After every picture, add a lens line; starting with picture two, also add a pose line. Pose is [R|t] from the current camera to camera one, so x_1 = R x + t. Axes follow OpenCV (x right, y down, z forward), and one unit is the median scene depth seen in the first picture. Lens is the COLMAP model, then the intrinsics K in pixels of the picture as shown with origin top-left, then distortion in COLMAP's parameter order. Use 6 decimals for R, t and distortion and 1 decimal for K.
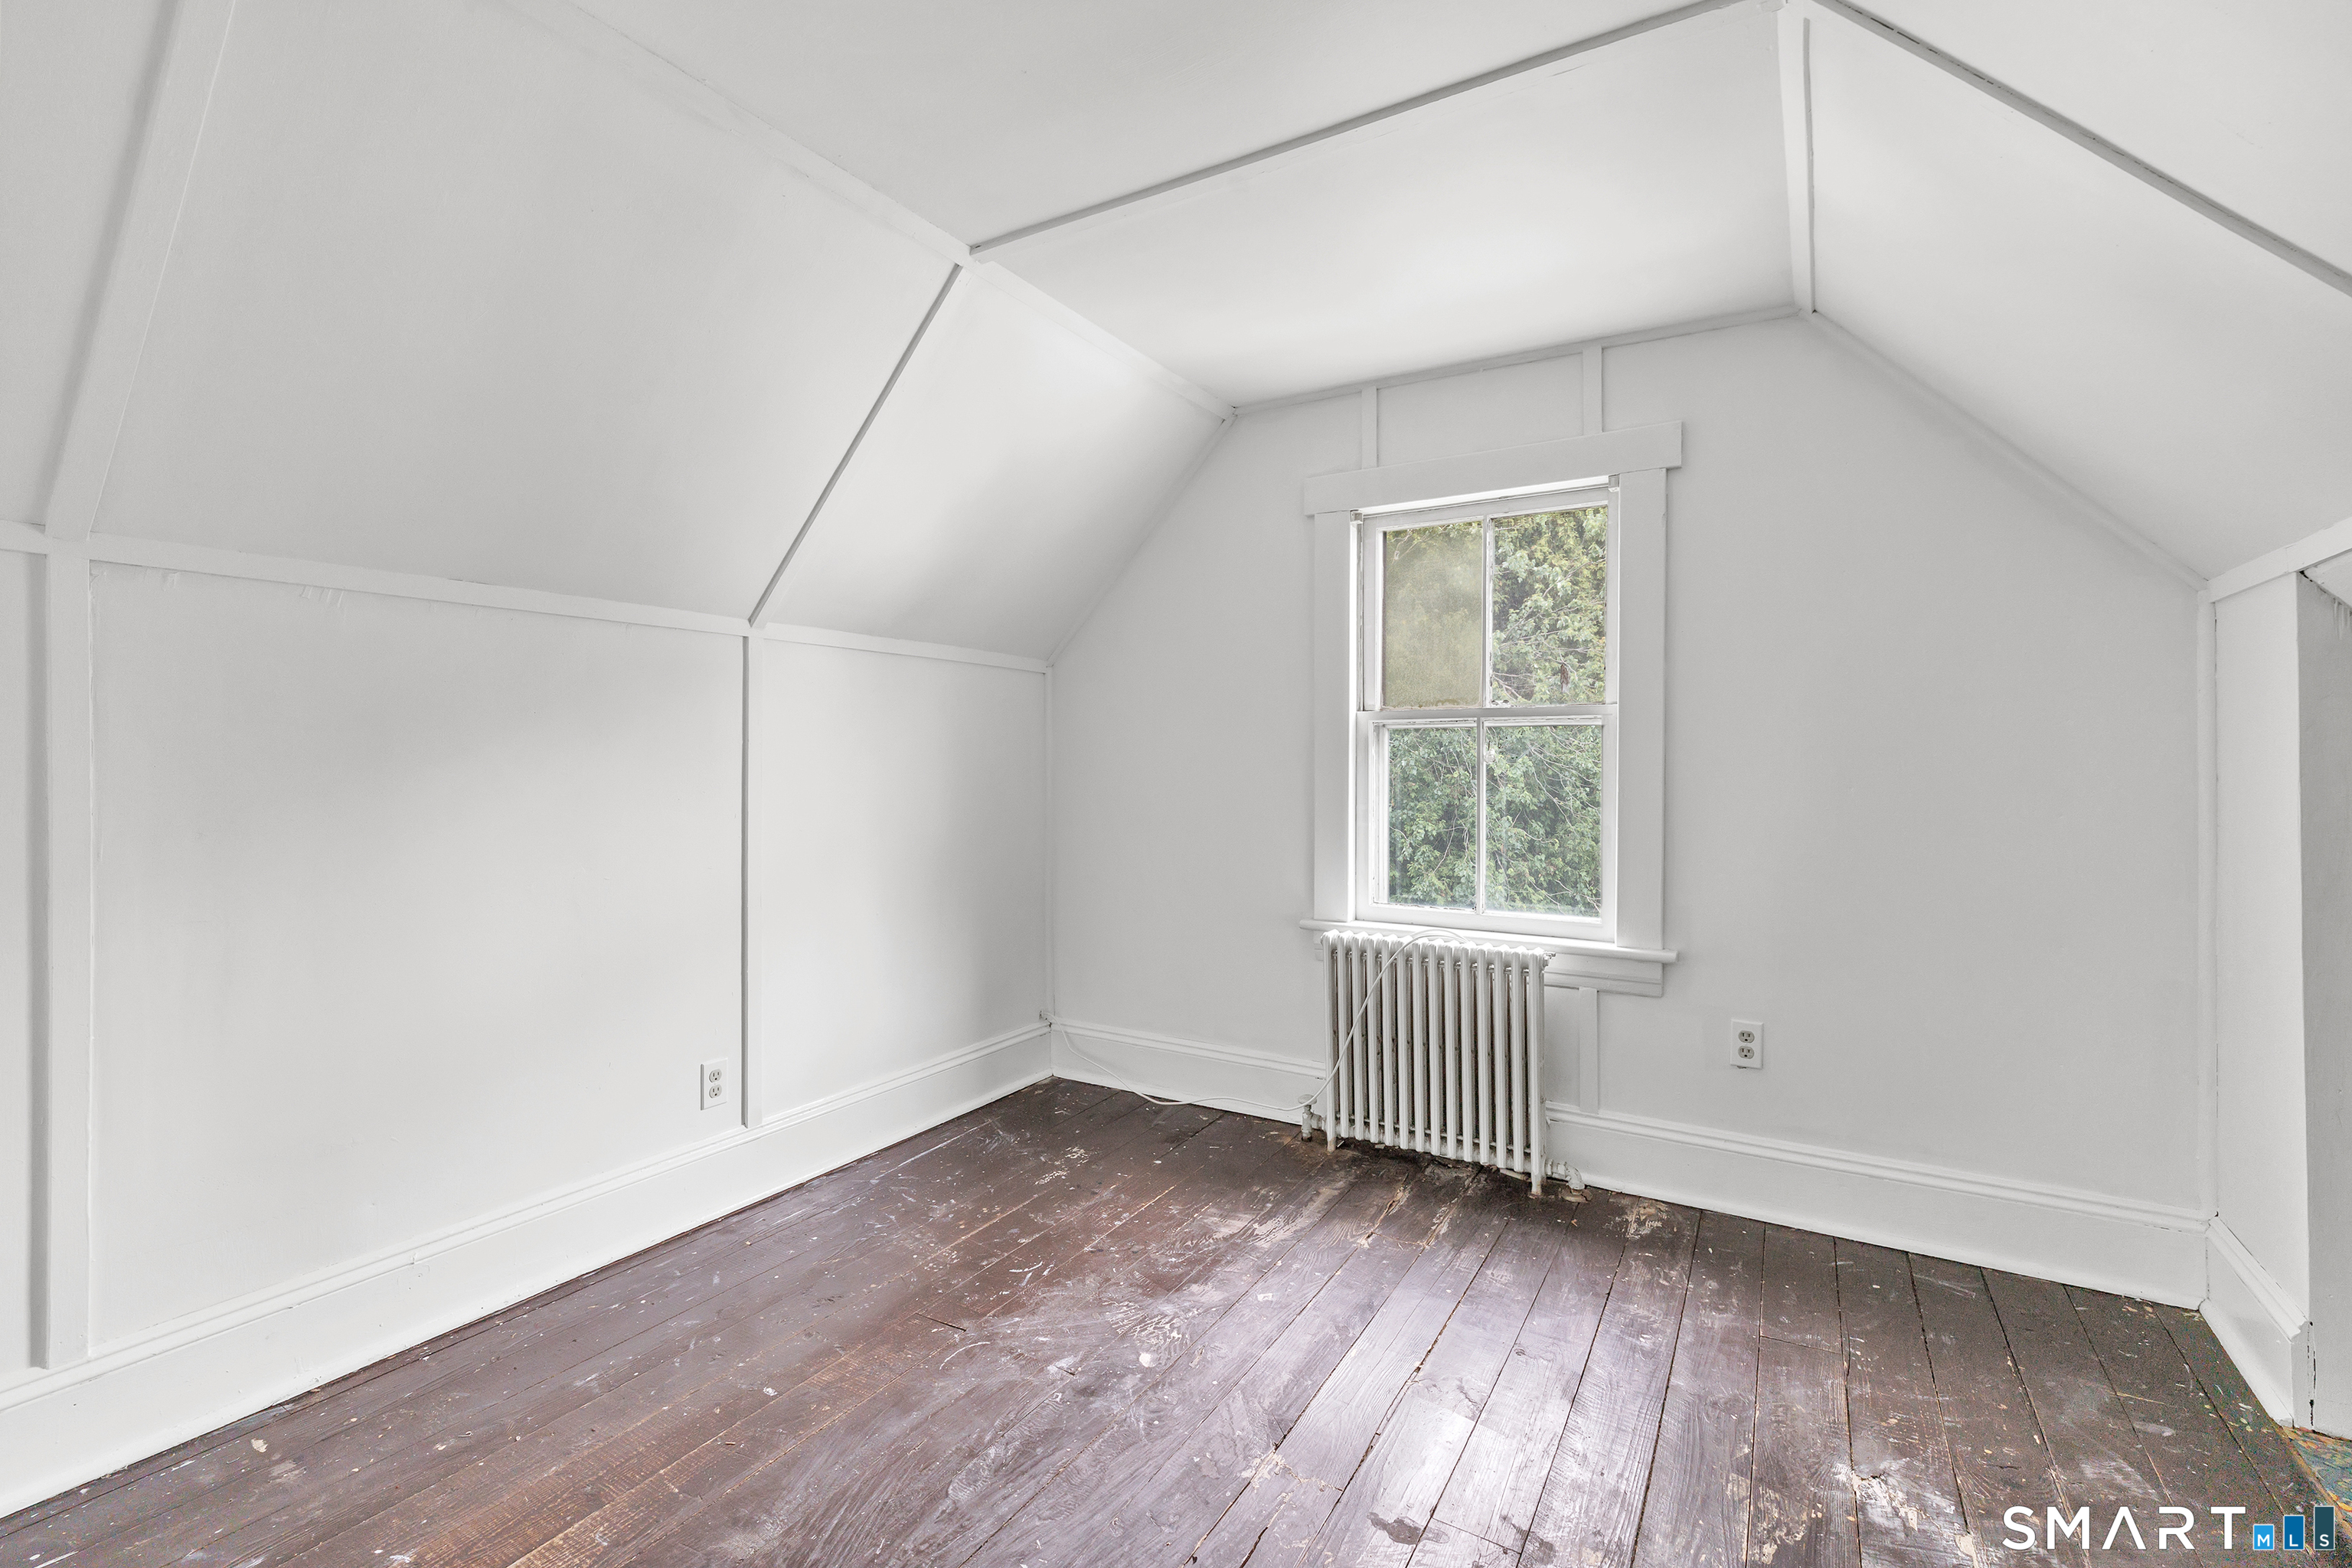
lens RADIAL K [[1031.1, 0, 1178.2], [0, 1031.1, 764.8], [0, 0, 1]] dist [-0.000597, 0.000076]
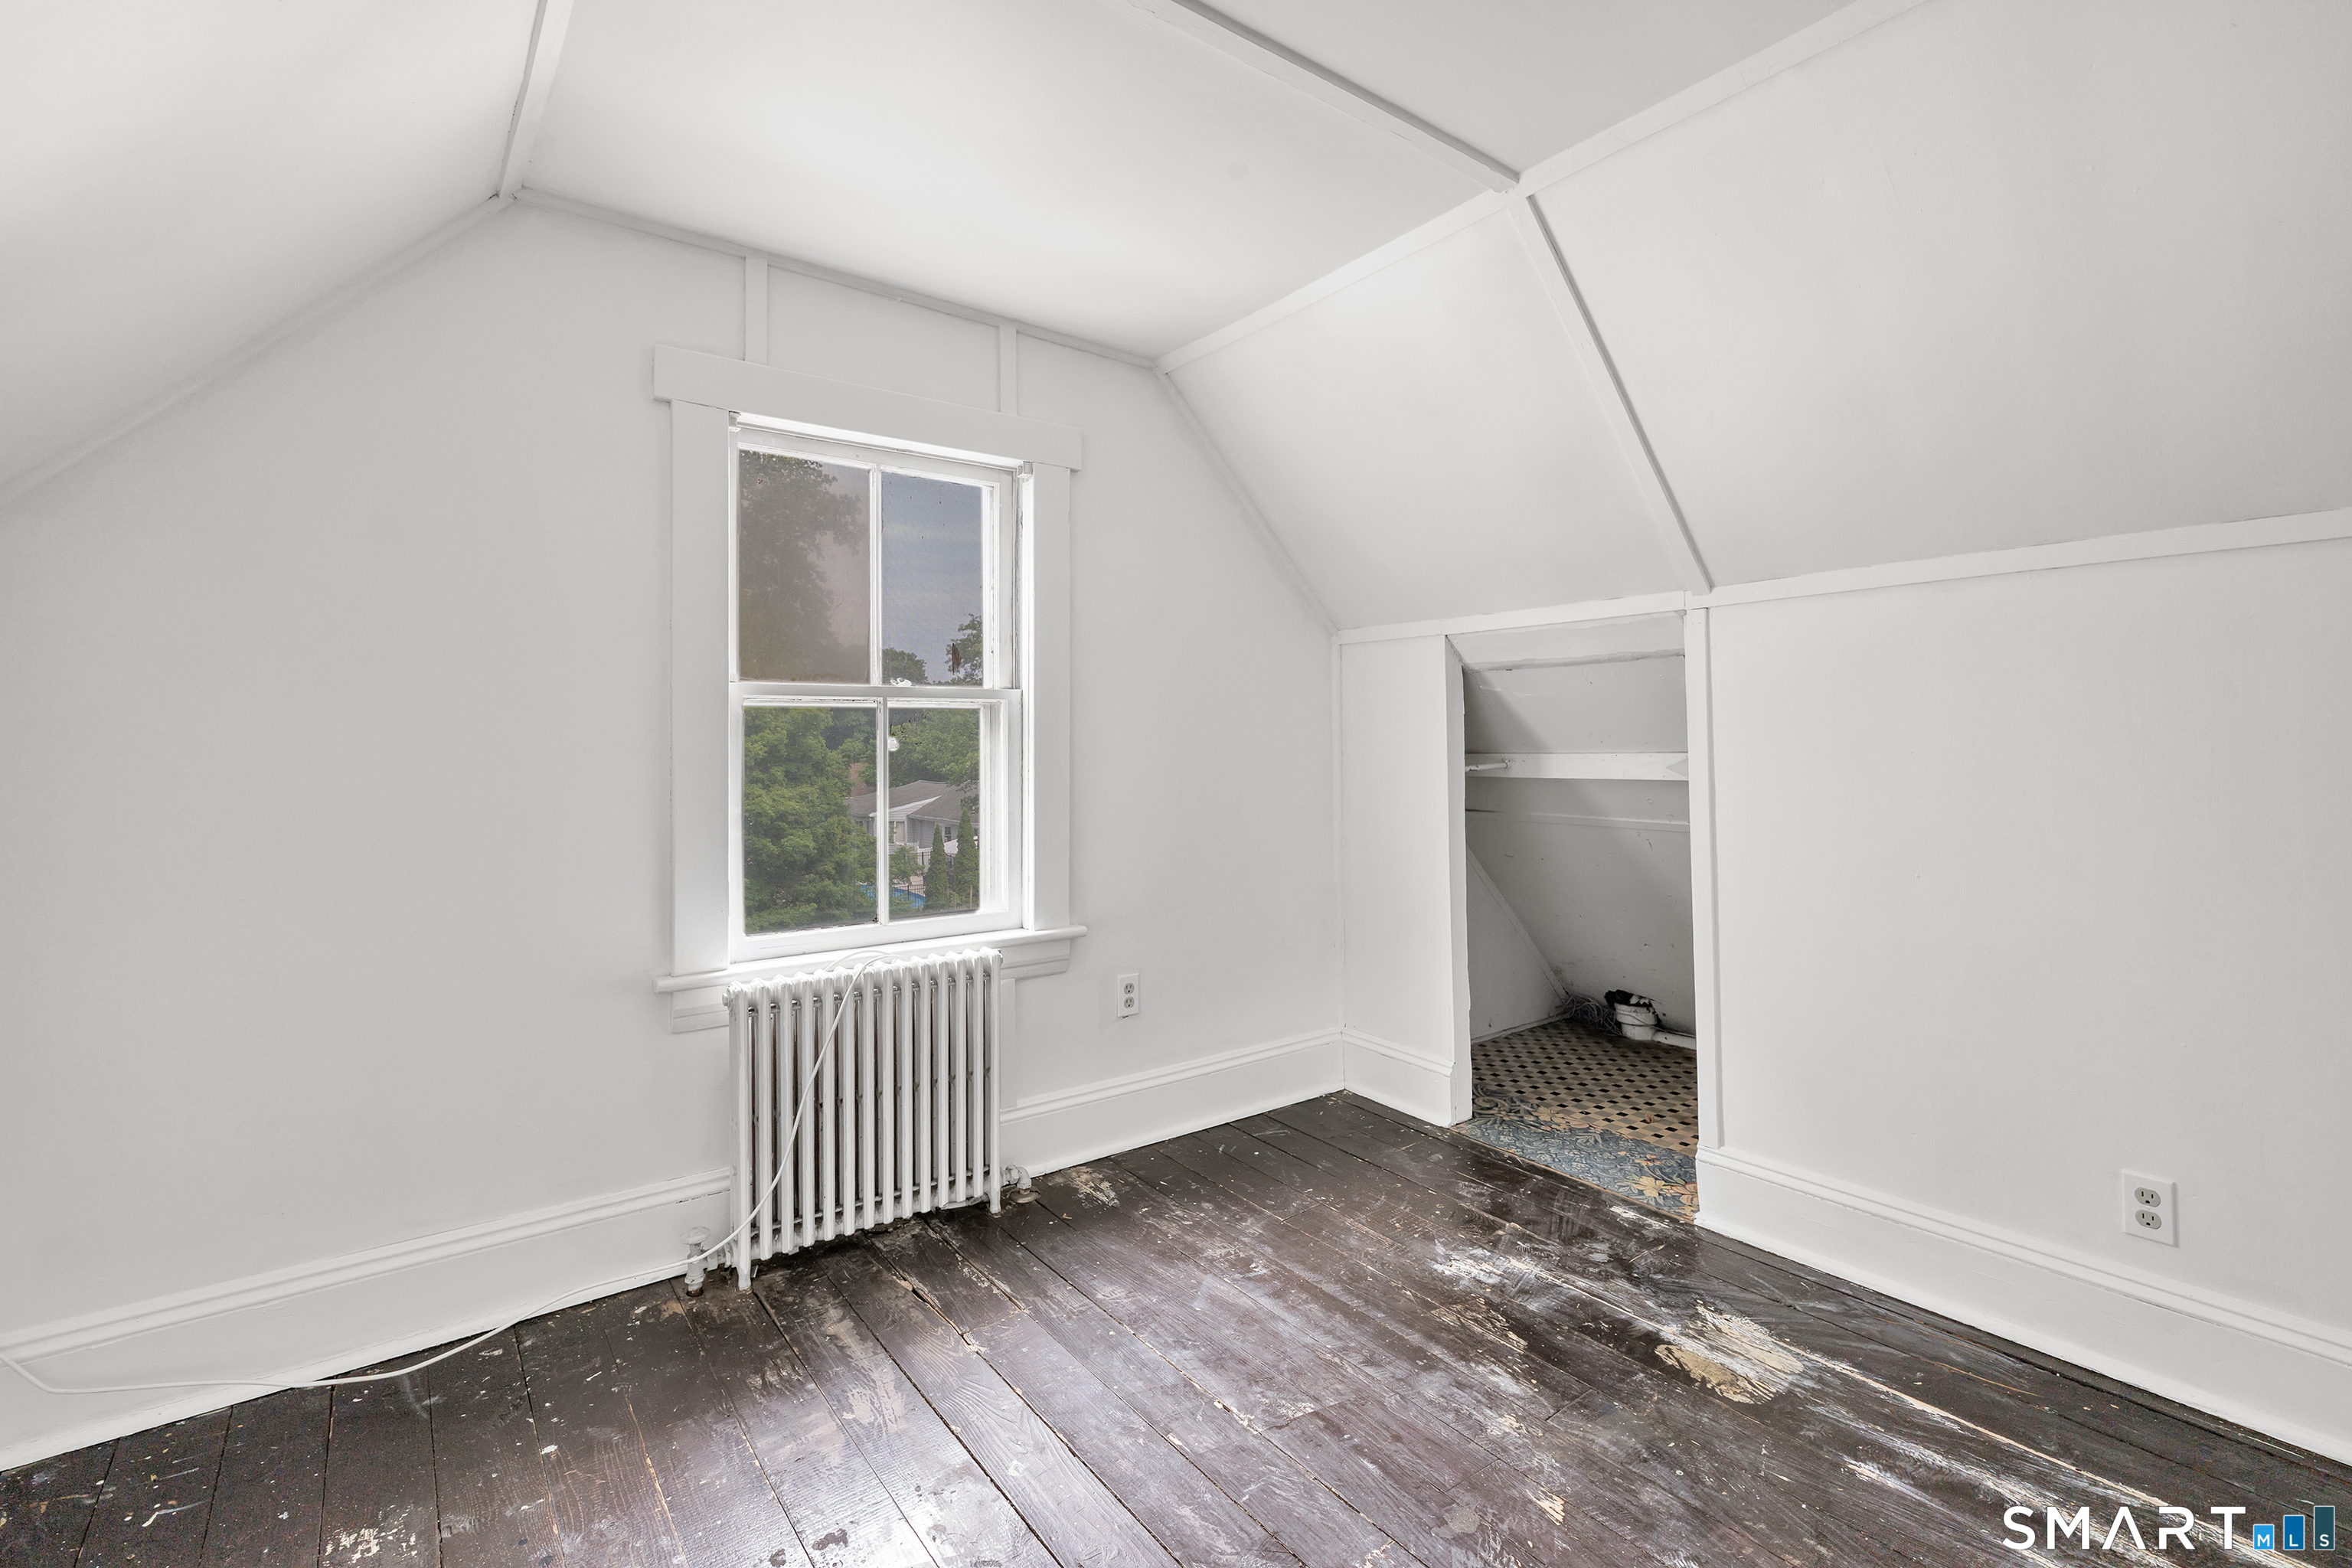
lens RADIAL K [[1027.0, 0, 1173.0], [0, 1027.0, 742.2], [0, 0, 1]] dist [-0.001094, -0.000420]
pose [[0.383092, -0.000223, 0.923710, -0.446955], [0.013528, 0.999894, -0.005369, -0.000388], [-0.923611, 0.014553, 0.383054, 0.490447]]
